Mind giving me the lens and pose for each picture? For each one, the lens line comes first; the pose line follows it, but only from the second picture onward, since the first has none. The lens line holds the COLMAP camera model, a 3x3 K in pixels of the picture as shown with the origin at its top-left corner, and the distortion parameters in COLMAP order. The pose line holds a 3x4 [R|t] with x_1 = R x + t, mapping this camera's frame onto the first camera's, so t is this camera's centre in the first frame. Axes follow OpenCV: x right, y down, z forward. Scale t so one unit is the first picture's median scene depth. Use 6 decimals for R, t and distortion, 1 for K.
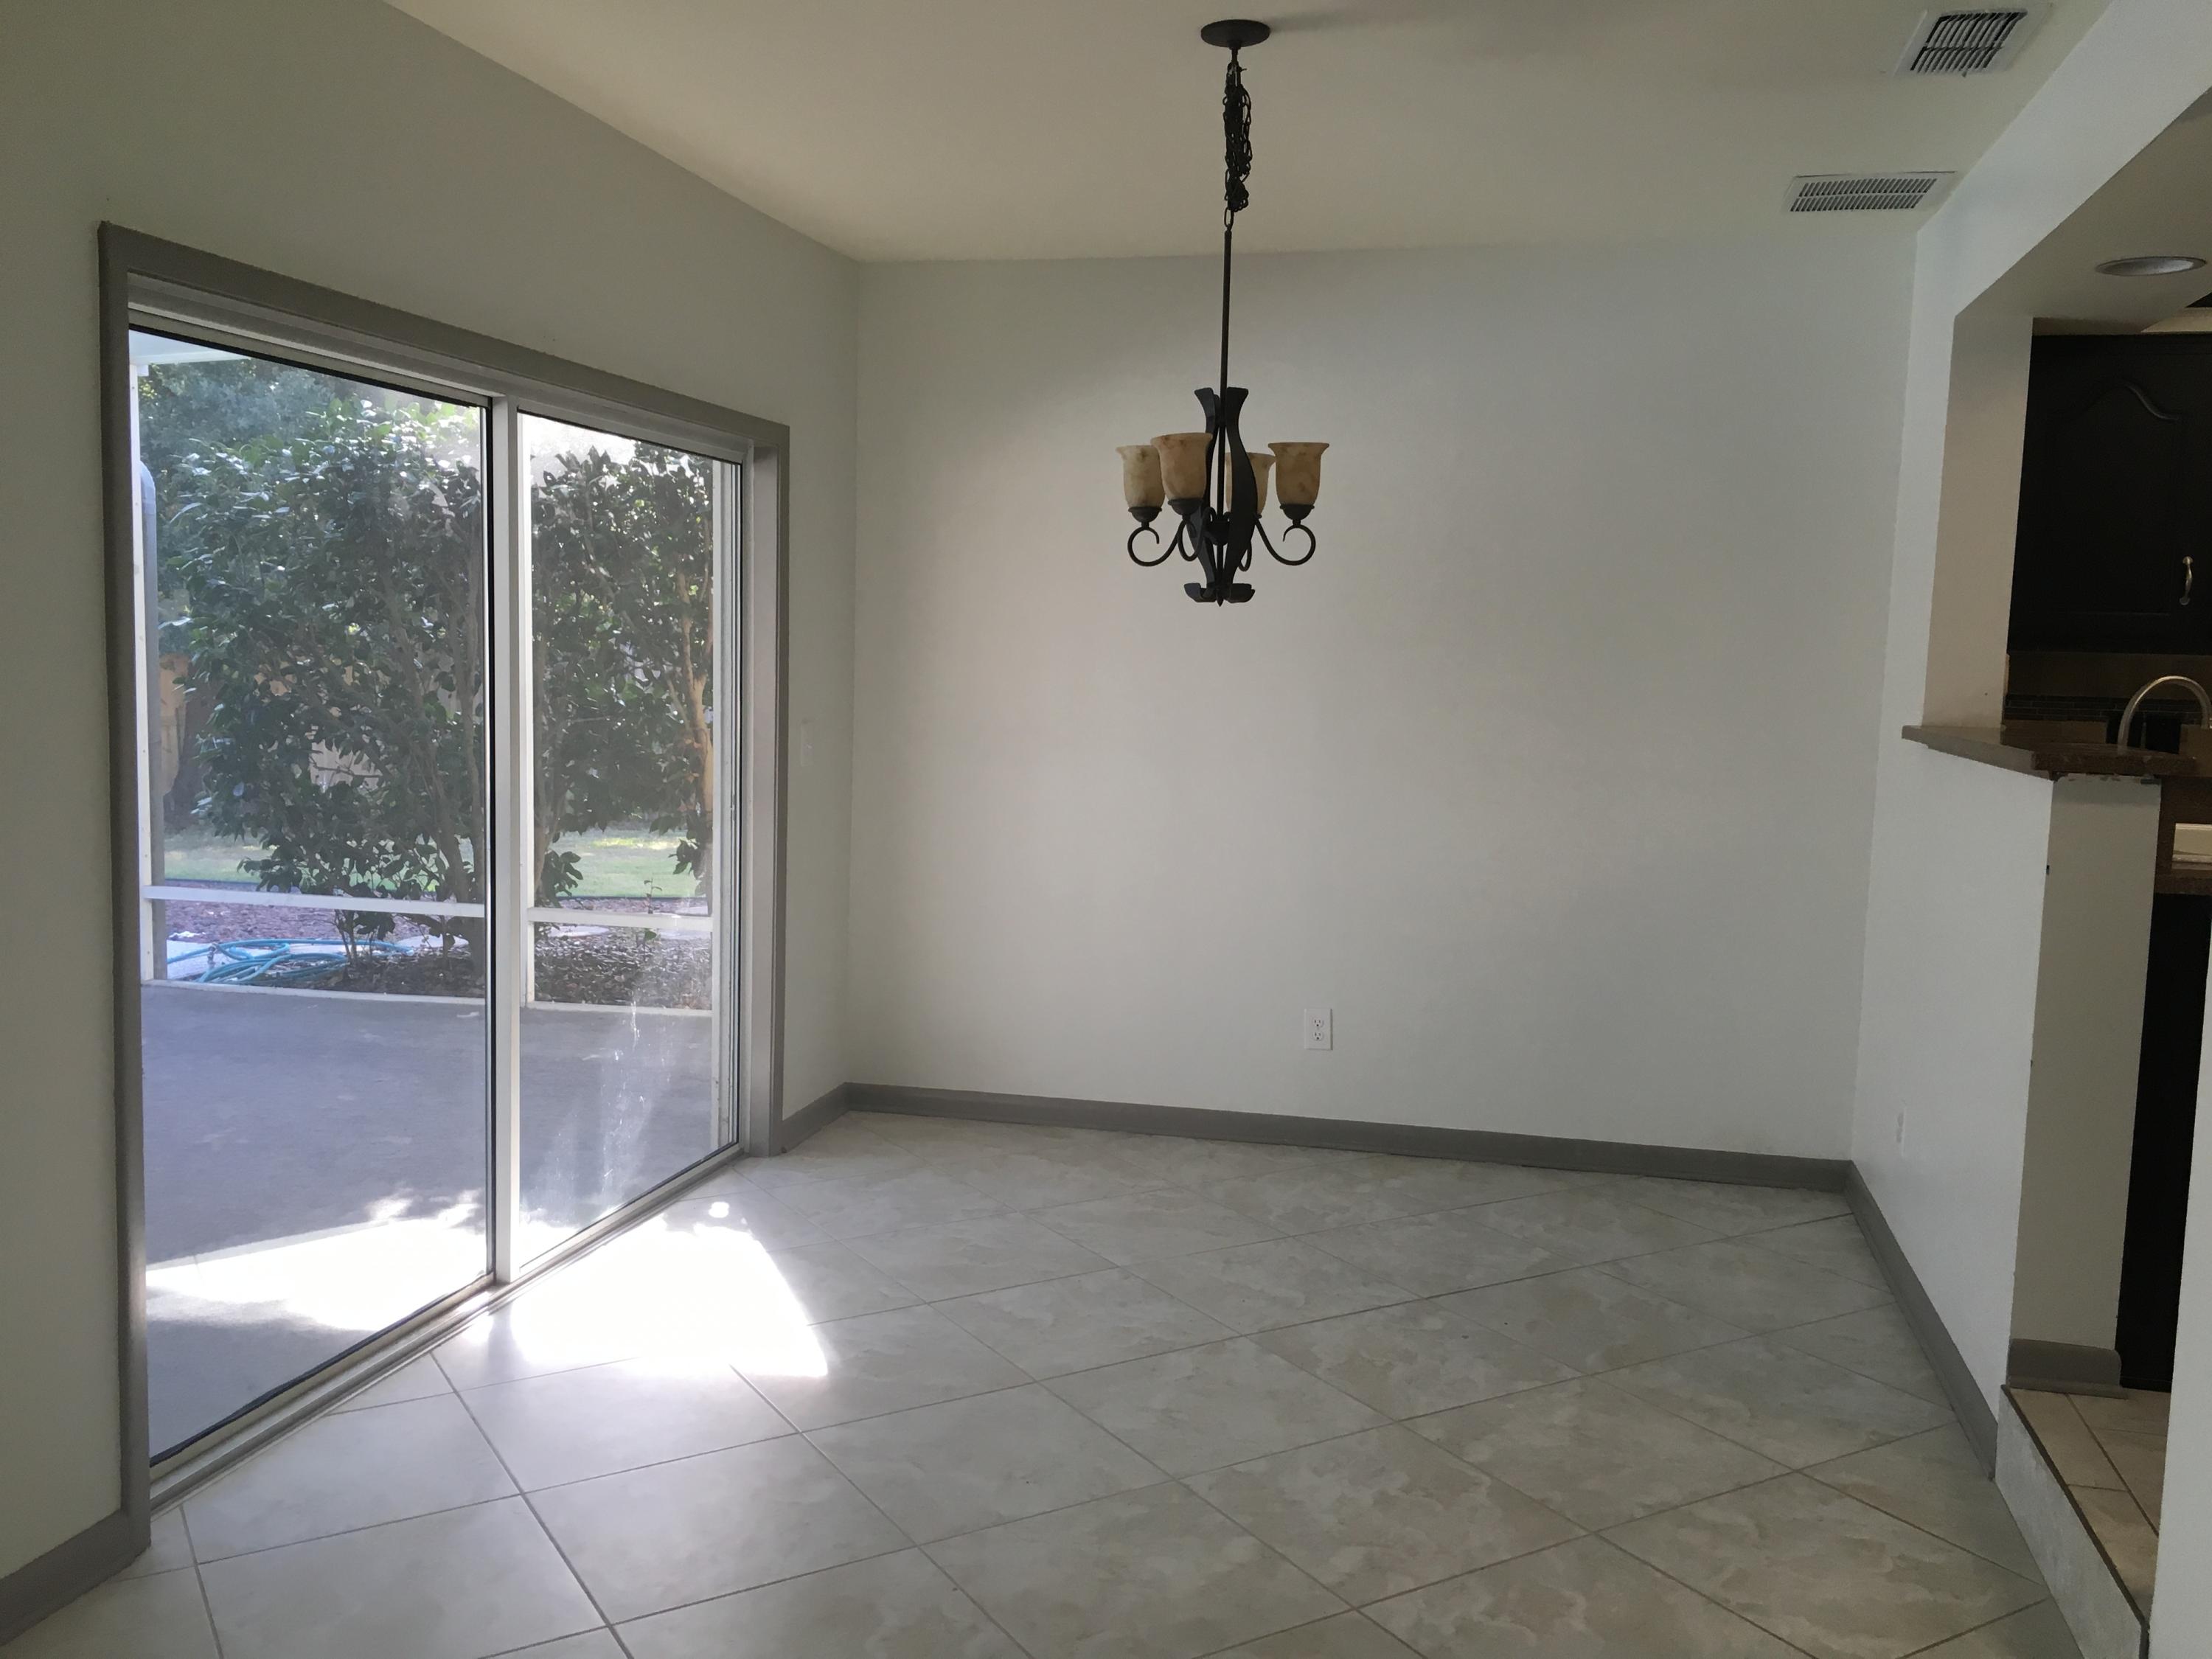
lens RADIAL K [[1893.1, 0, 1097.8], [0, 1893.1, 829.3], [0, 0, 1]] dist [0.050632, -0.020971]
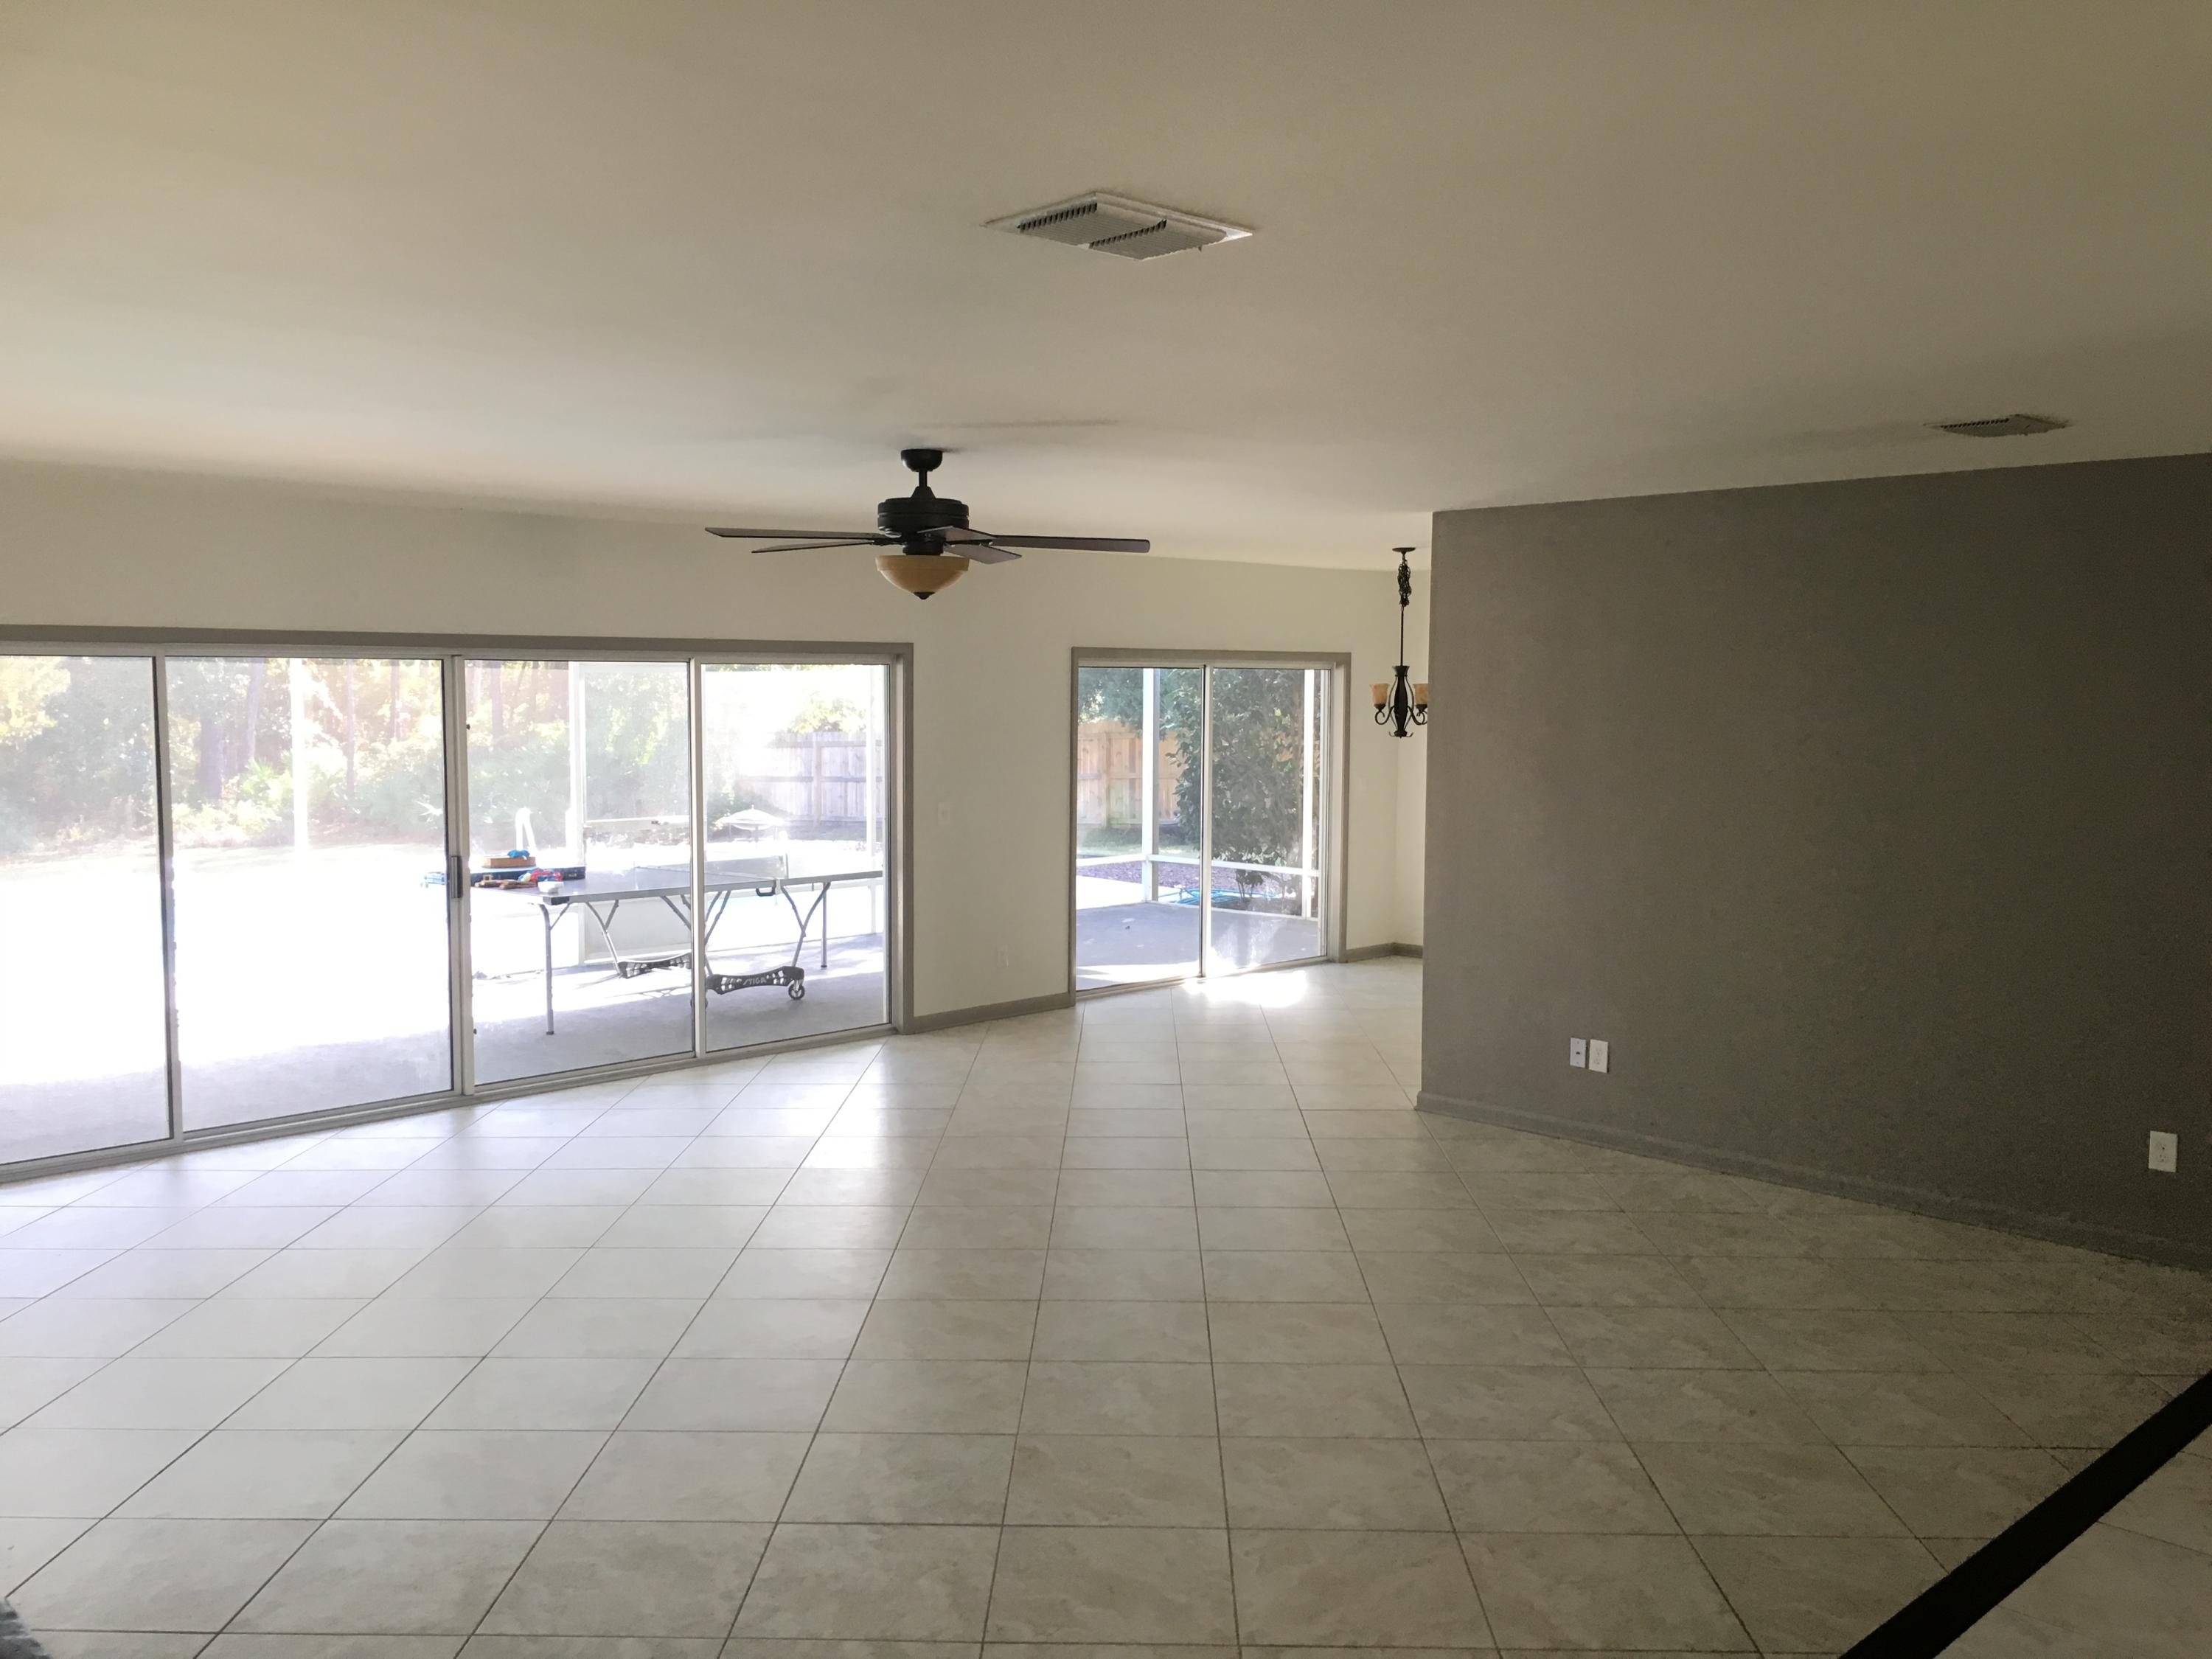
lens RADIAL K [[1893.1, 0, 1107.2], [0, 1893.1, 826.2], [0, 0, 1]] dist [0.050632, -0.020971]
pose [[0.848293, 0.023072, -0.529024, 0.908238], [-0.037955, 0.999130, -0.017287, 0.062489], [0.528165, 0.034743, 0.848431, -1.264355]]
